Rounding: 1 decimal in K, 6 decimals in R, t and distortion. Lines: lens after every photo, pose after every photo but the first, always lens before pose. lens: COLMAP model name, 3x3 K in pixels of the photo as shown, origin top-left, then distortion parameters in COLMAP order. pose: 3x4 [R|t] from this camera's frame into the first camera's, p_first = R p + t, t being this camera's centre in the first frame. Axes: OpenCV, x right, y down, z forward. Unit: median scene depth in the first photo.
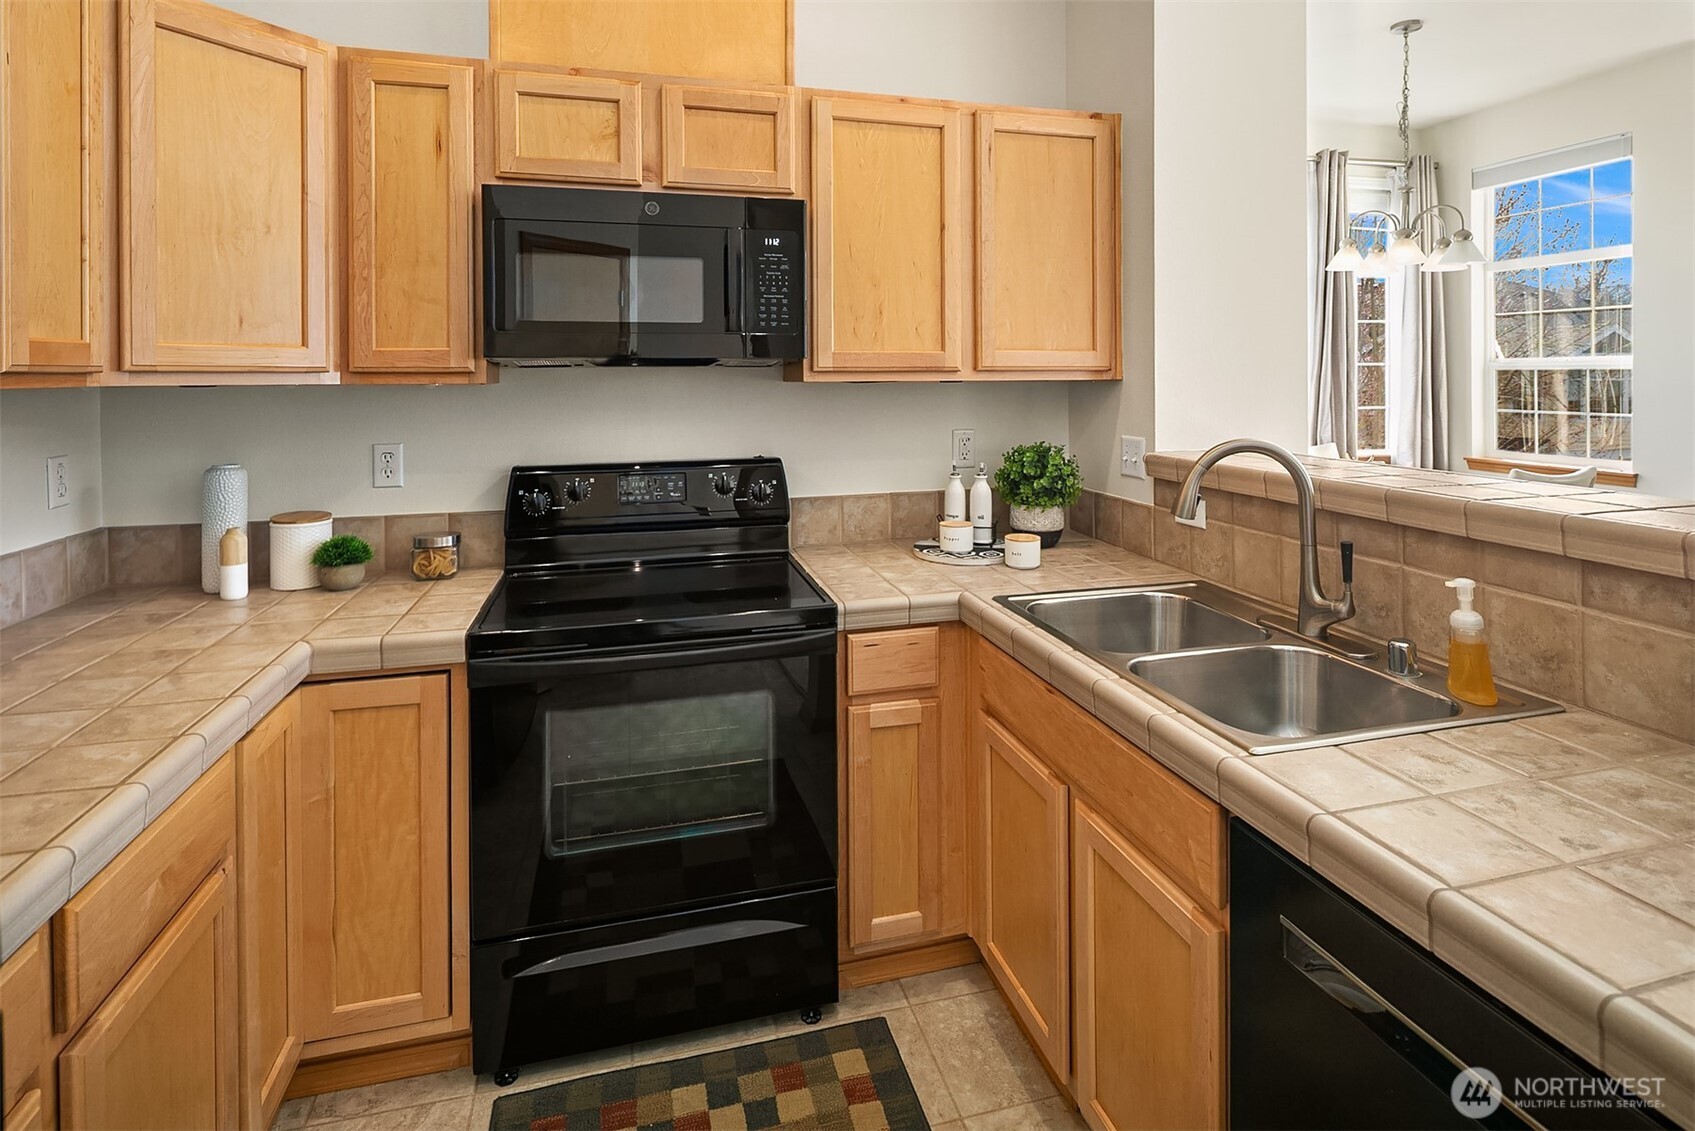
lens RADIAL K [[836.3, 0, 845.6], [0, 836.3, 378.8], [0, 0, 1]] dist [-0.010992, -0.000200]
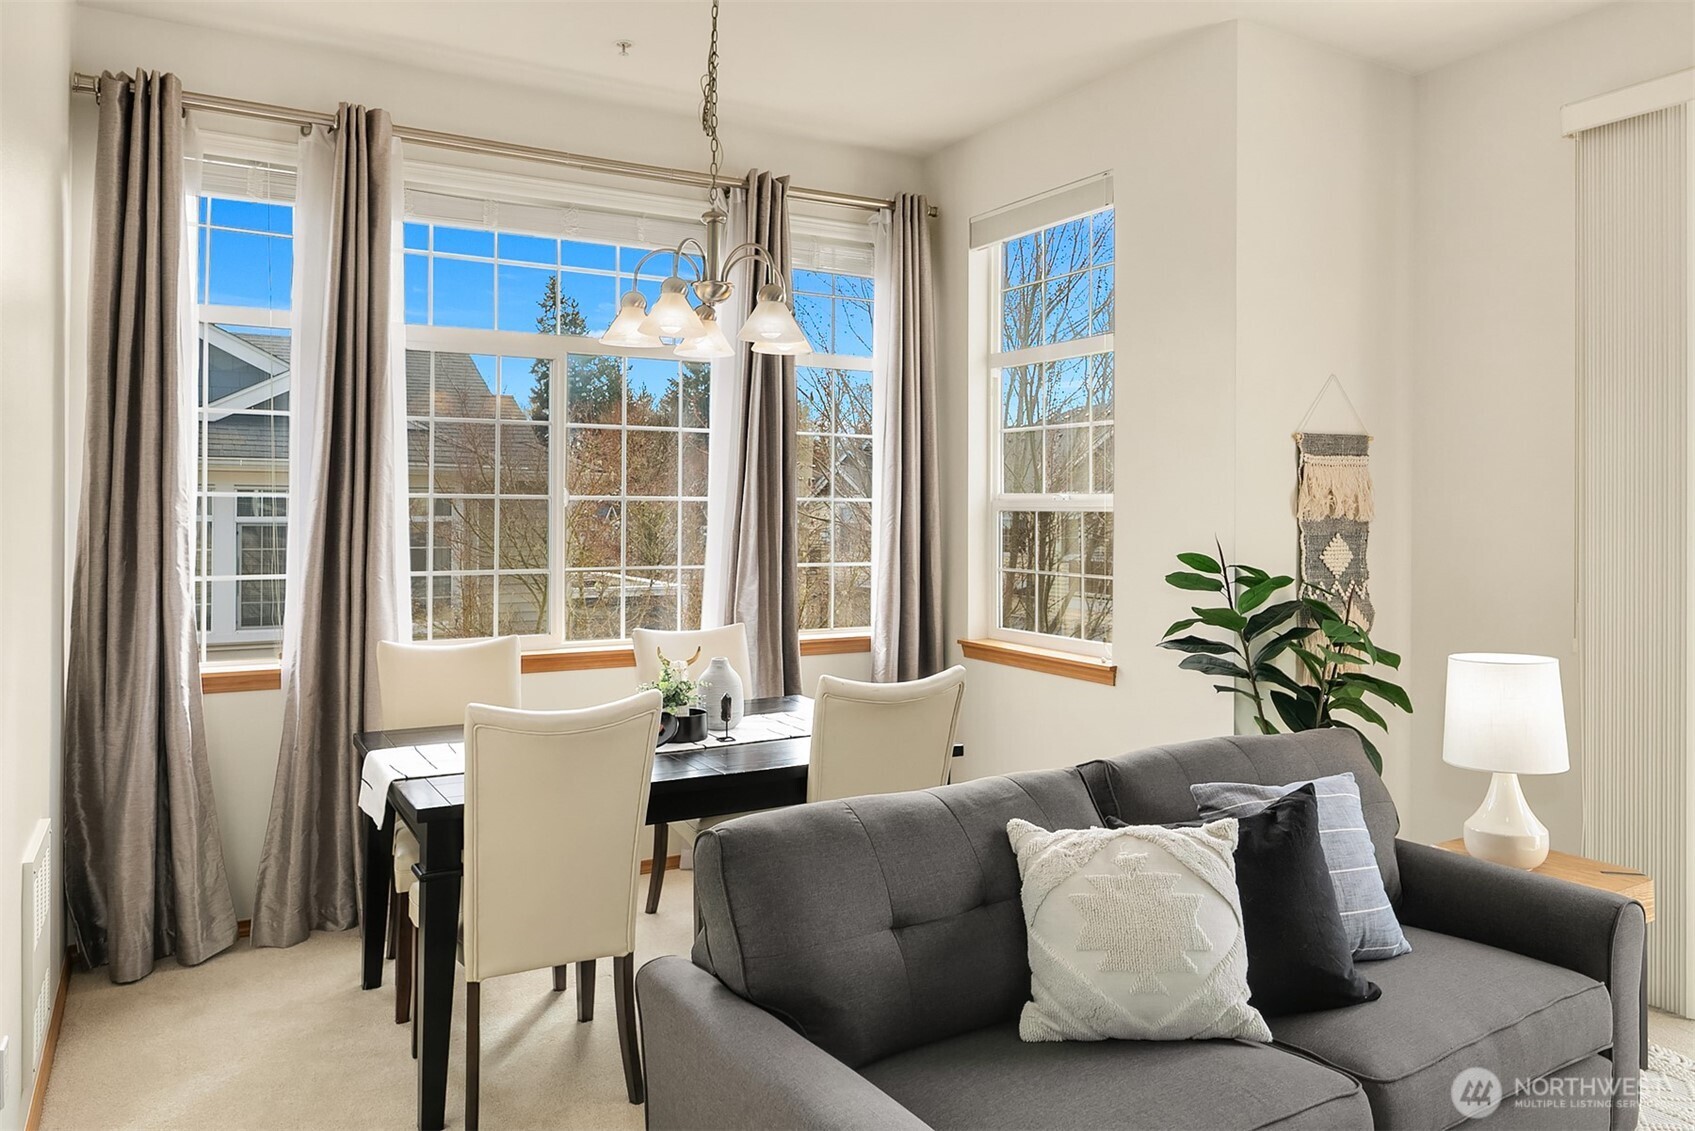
lens RADIAL K [[1143.7, 0, 843.9], [0, 1143.7, 502.1], [0, 0, 1]] dist [-0.000362, 0.000338]
pose [[0.960876, 0.014681, 0.276589, 1.045481], [-0.011345, 0.999842, -0.013657, -0.011948], [-0.276746, 0.009985, 0.960891, 0.328145]]
